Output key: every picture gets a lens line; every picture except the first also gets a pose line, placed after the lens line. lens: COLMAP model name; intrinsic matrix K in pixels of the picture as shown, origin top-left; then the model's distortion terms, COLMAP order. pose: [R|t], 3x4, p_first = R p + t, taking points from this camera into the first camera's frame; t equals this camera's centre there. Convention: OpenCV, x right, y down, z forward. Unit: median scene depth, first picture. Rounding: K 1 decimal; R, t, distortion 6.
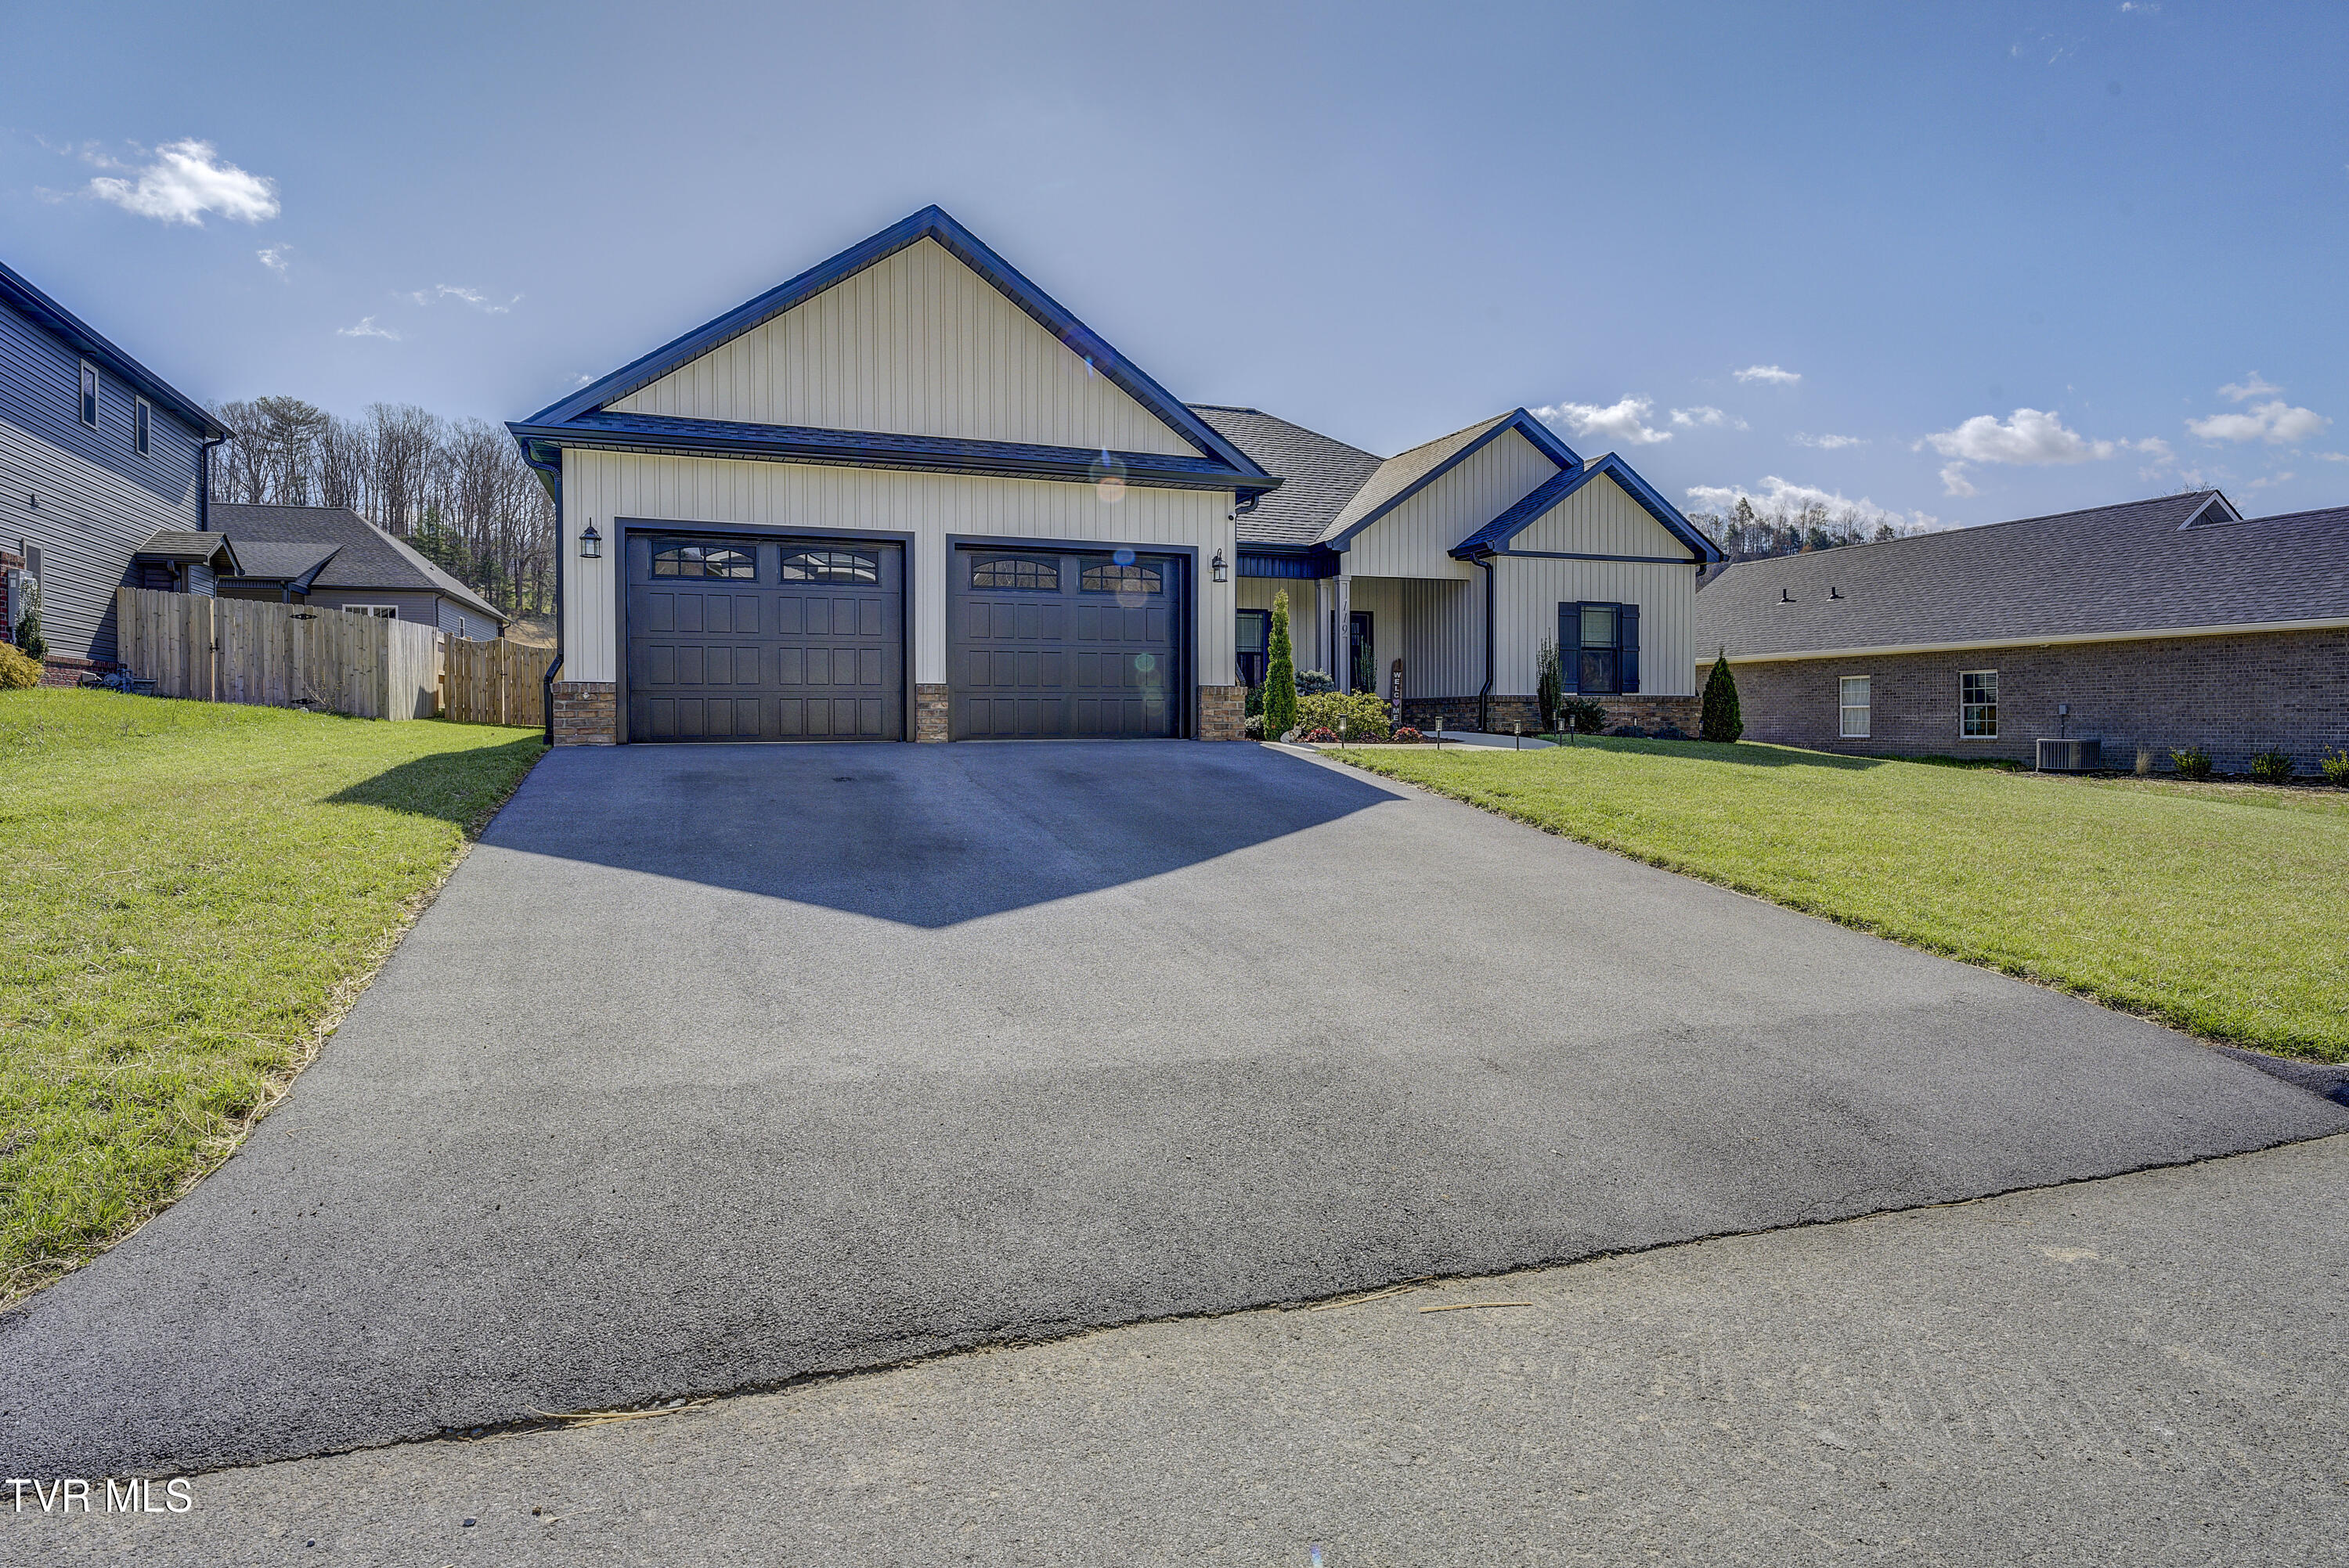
lens RADIAL K [[1199.1, 0, 1118.5], [0, 1199.1, 753.7], [0, 0, 1]] dist [0.002033, 0.000014]
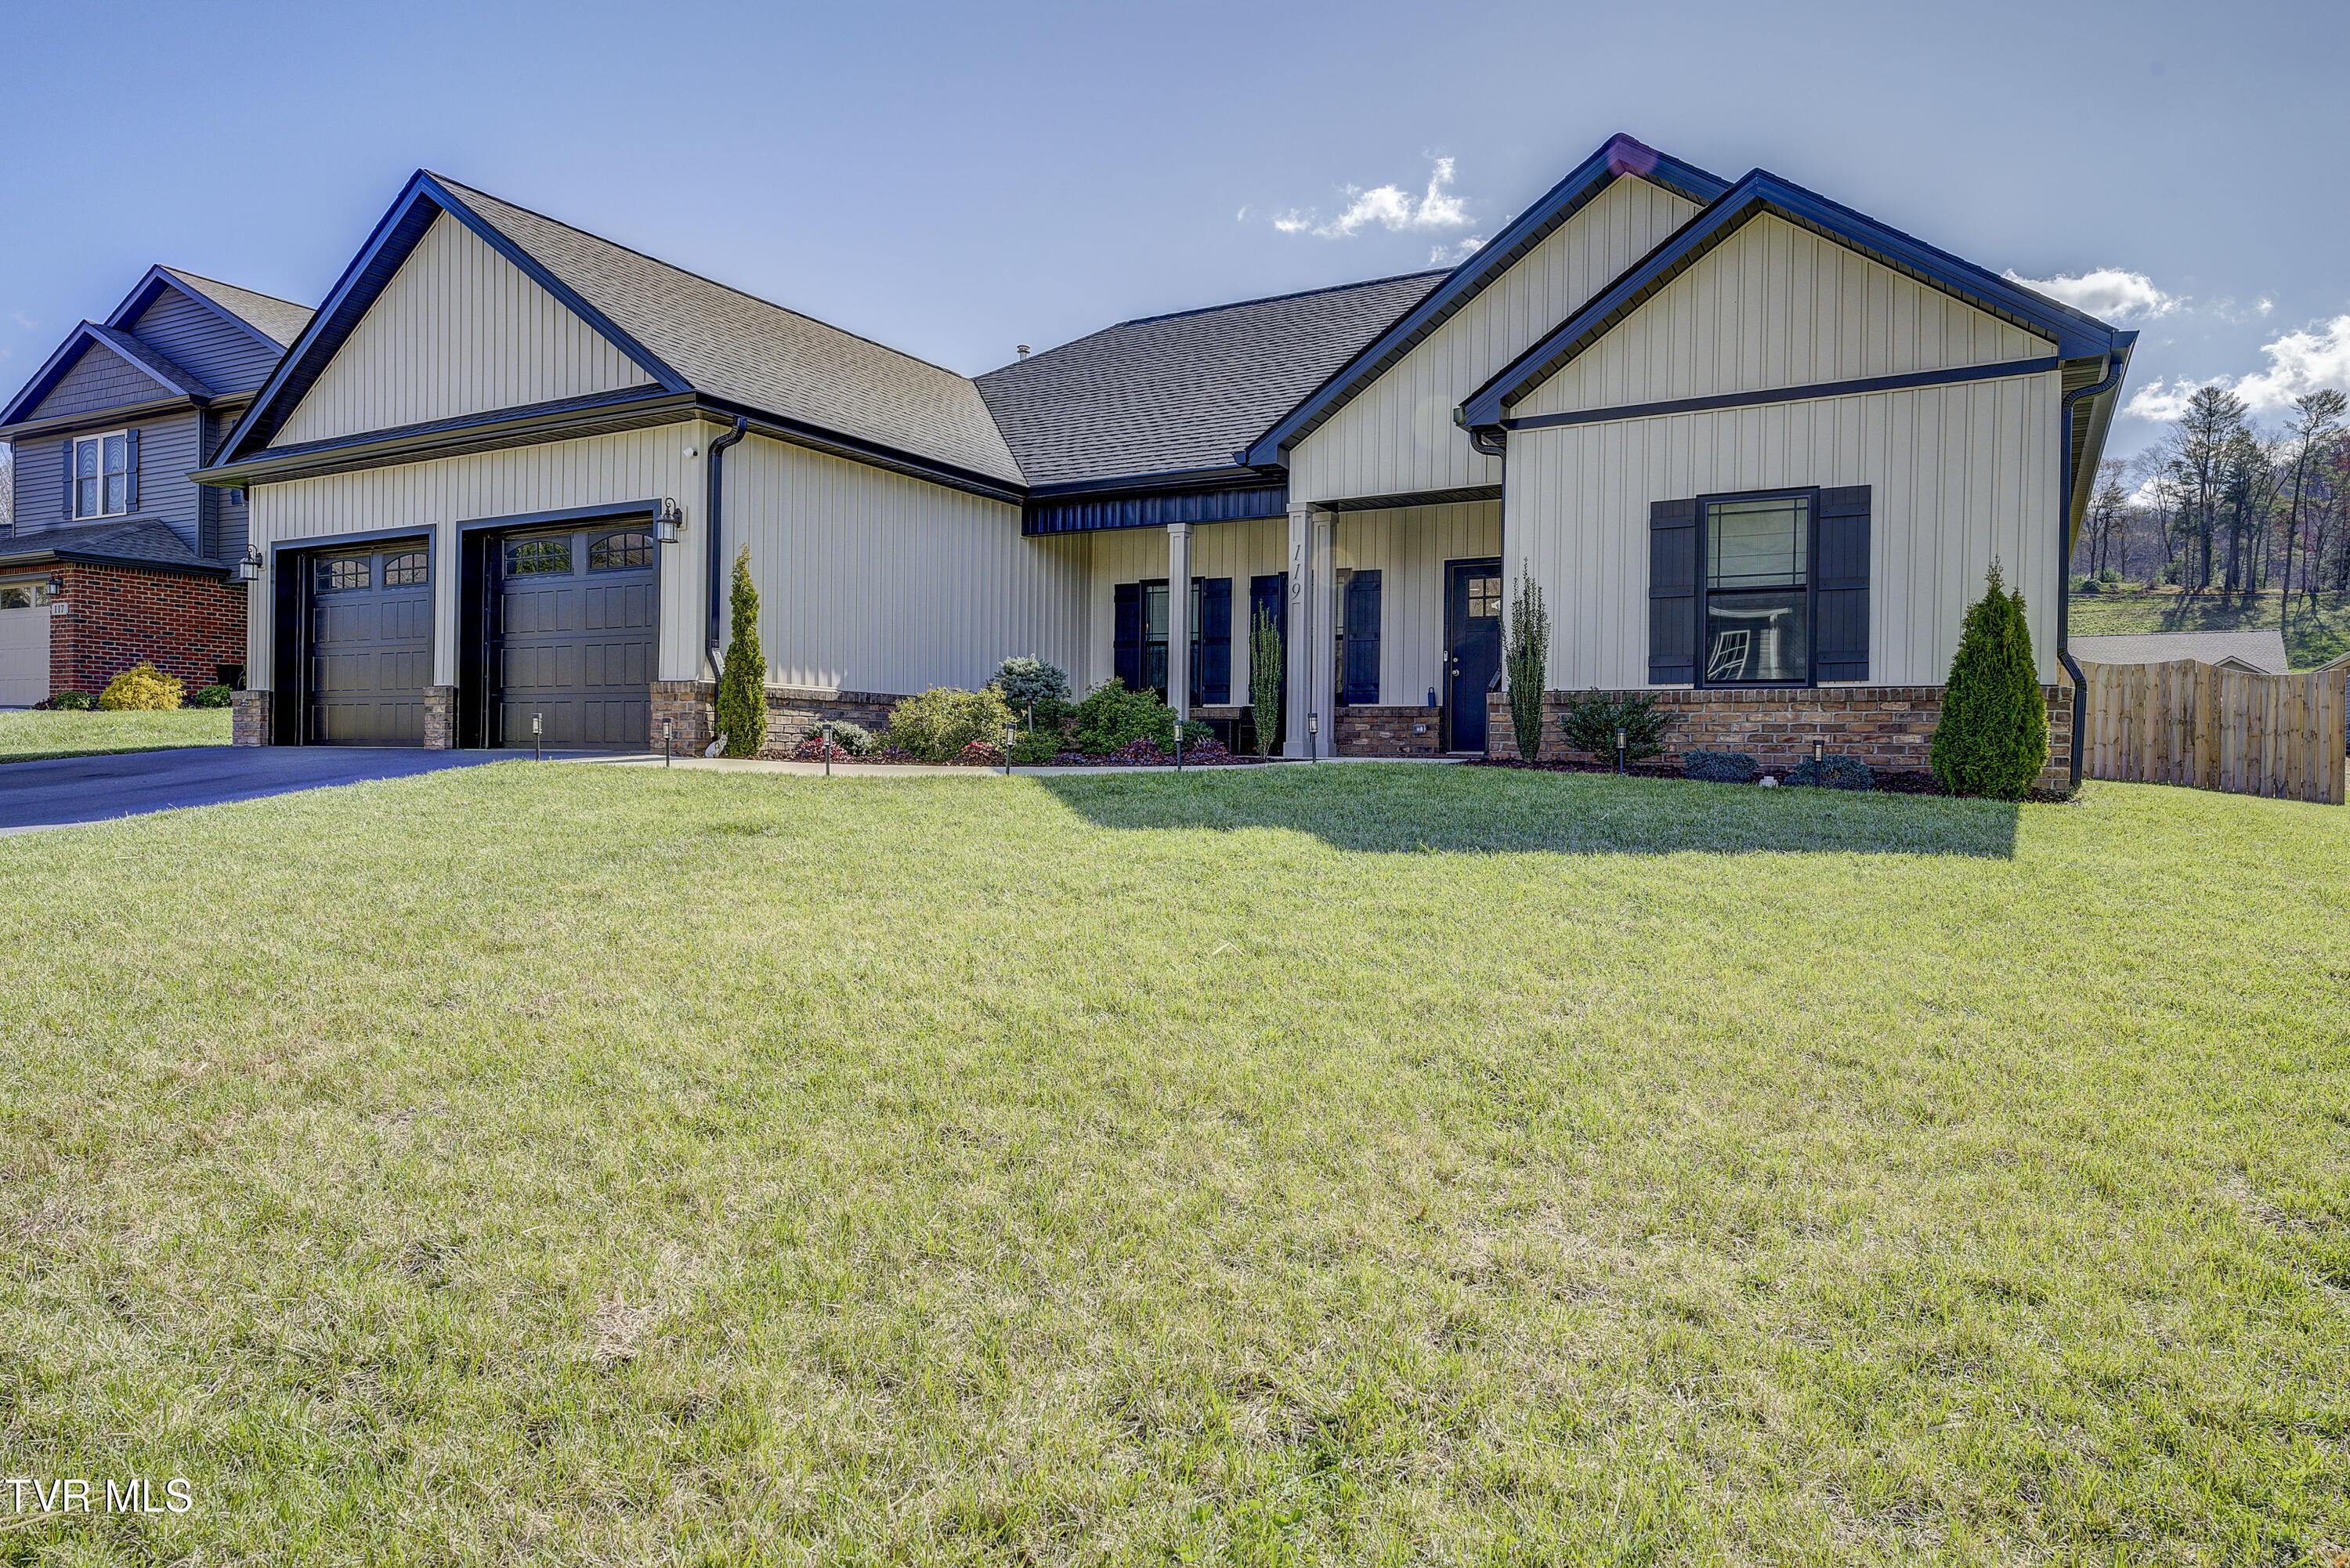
lens RADIAL K [[1421.4, 0, 1167.7], [0, 1421.4, 773.4], [0, 0, 1]] dist [0.016735, -0.000278]
pose [[0.650312, 0.022939, -0.759321, 0.699558], [-0.035690, 0.999363, -0.000375, -0.006889], [0.758829, 0.027344, 0.650716, 0.473134]]
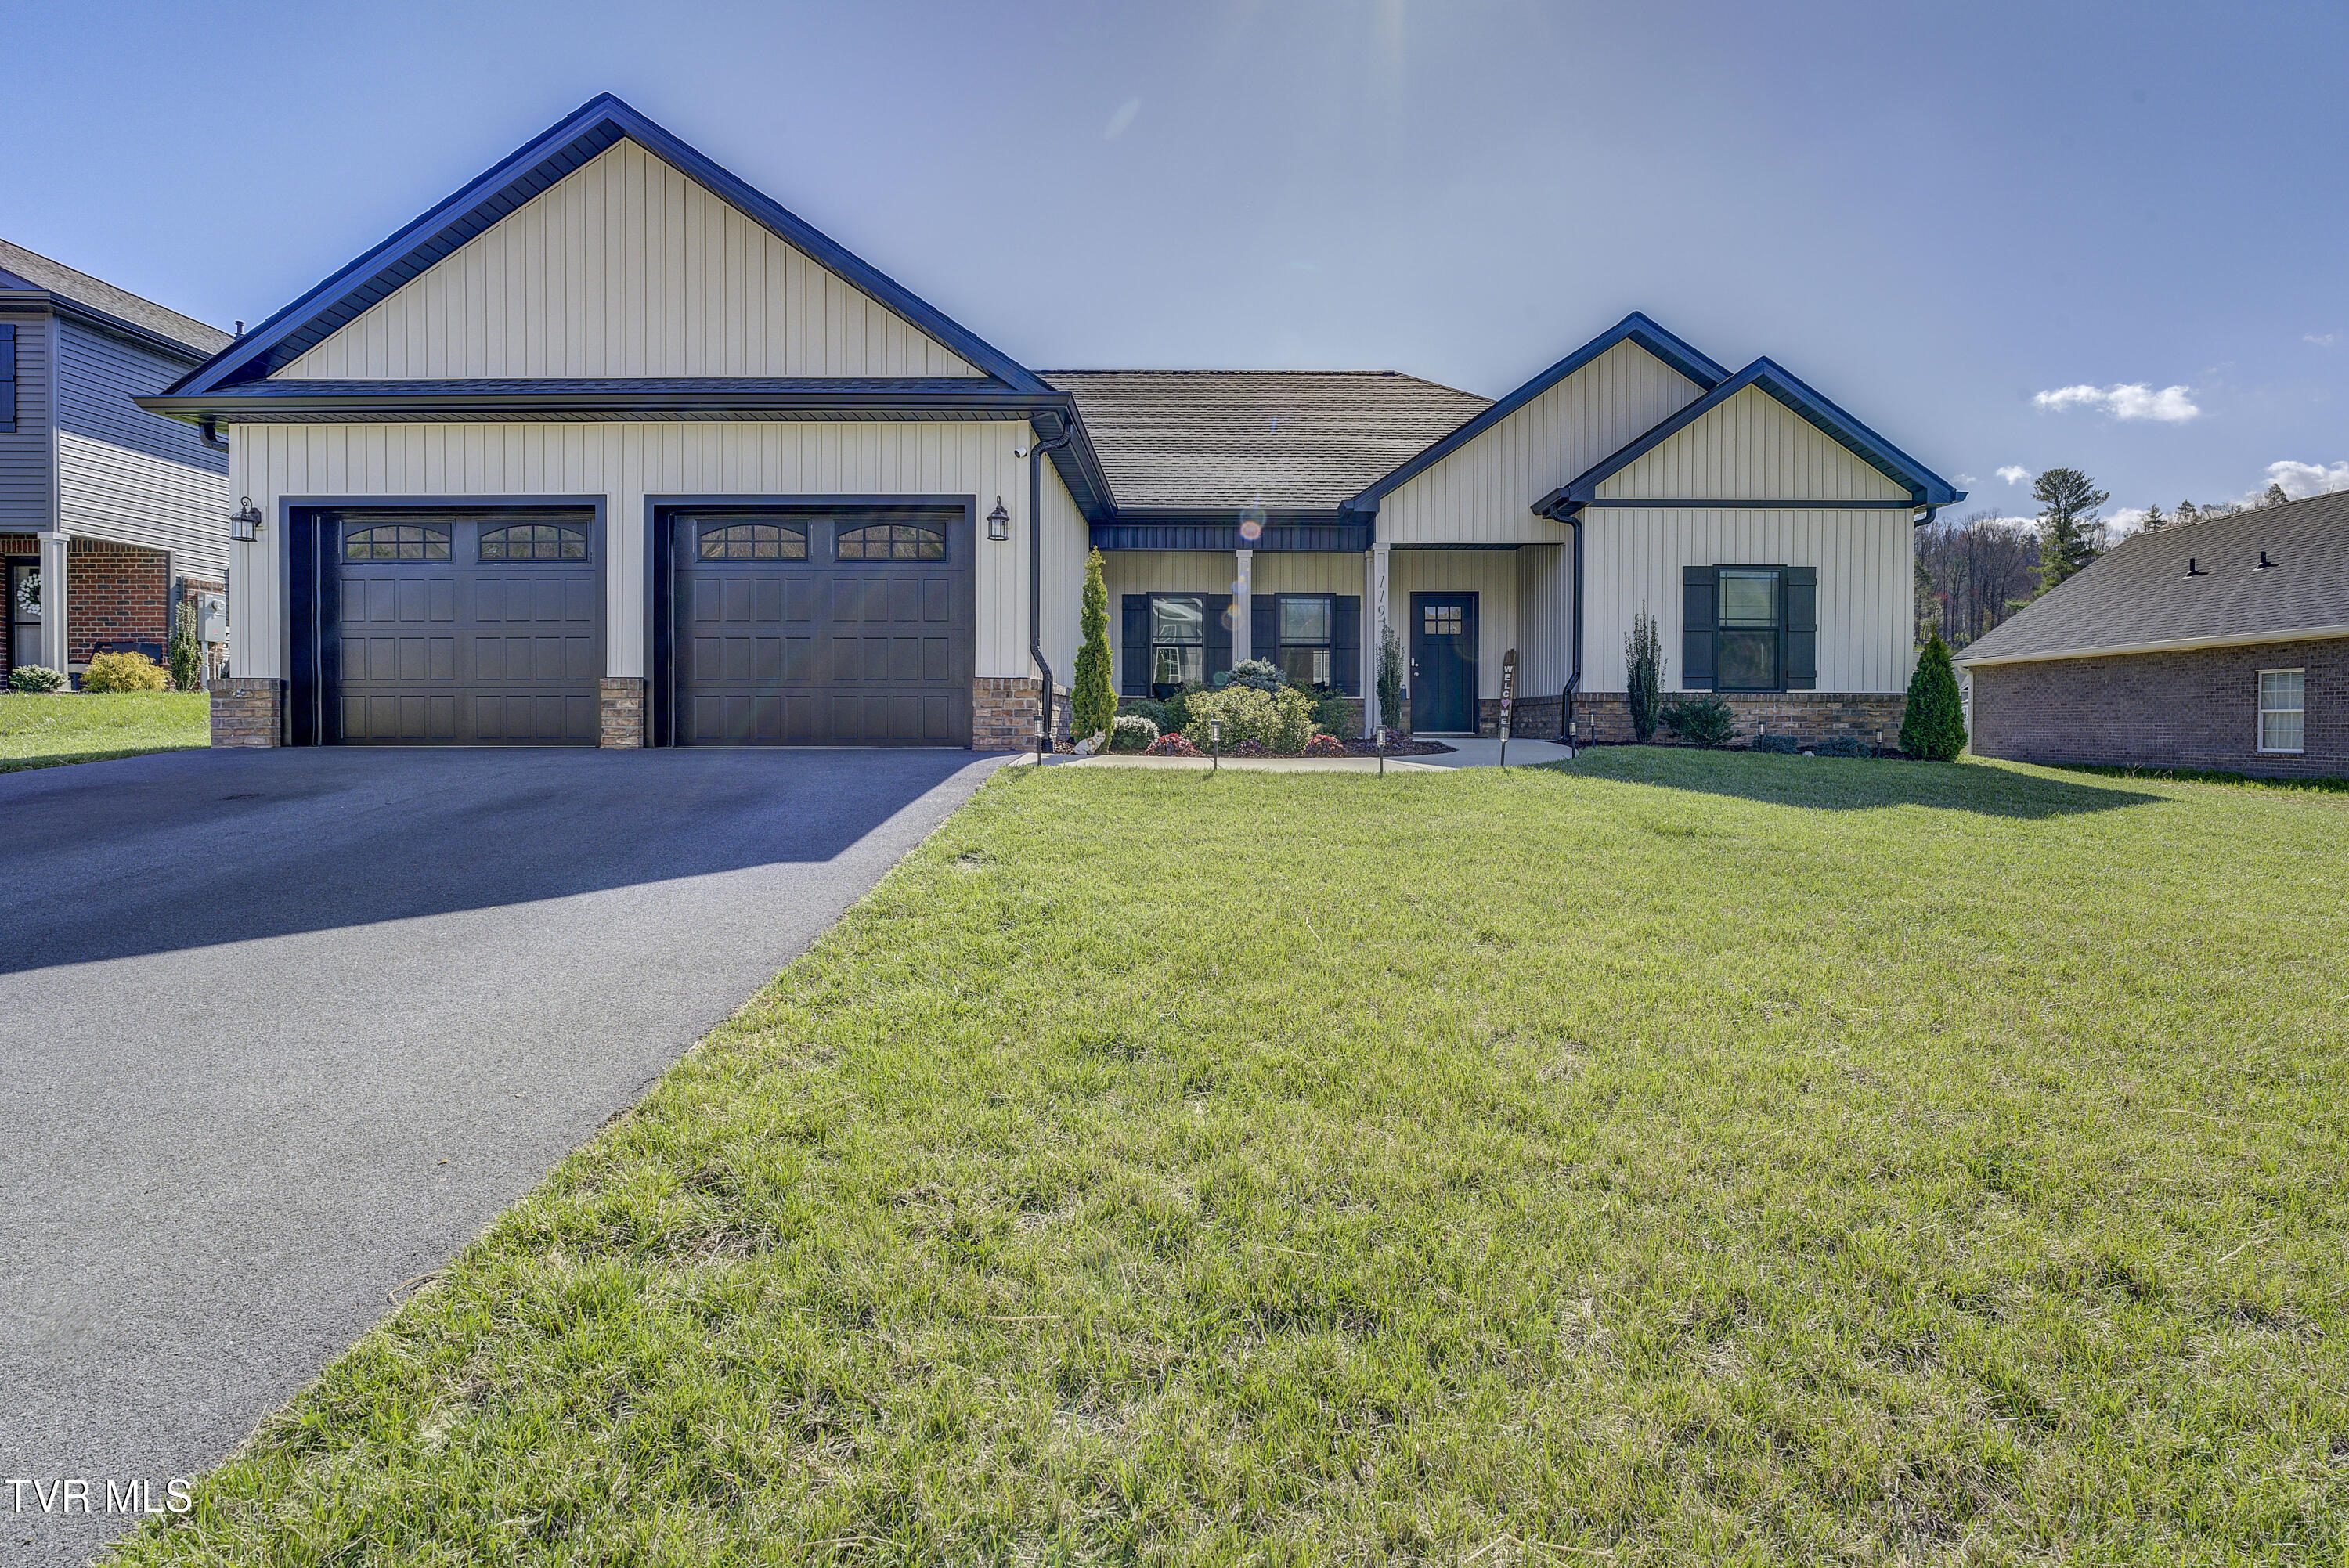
lens RADIAL K [[1044.0, 0, 1206.6], [0, 1044.0, 752.7], [0, 0, 1]] dist [-0.021008, 0.000077]
pose [[0.945108, 0.014540, -0.326435, 0.304532], [-0.014439, 0.999892, 0.002734, -0.009501], [0.326440, 0.002129, 0.945216, 0.304656]]
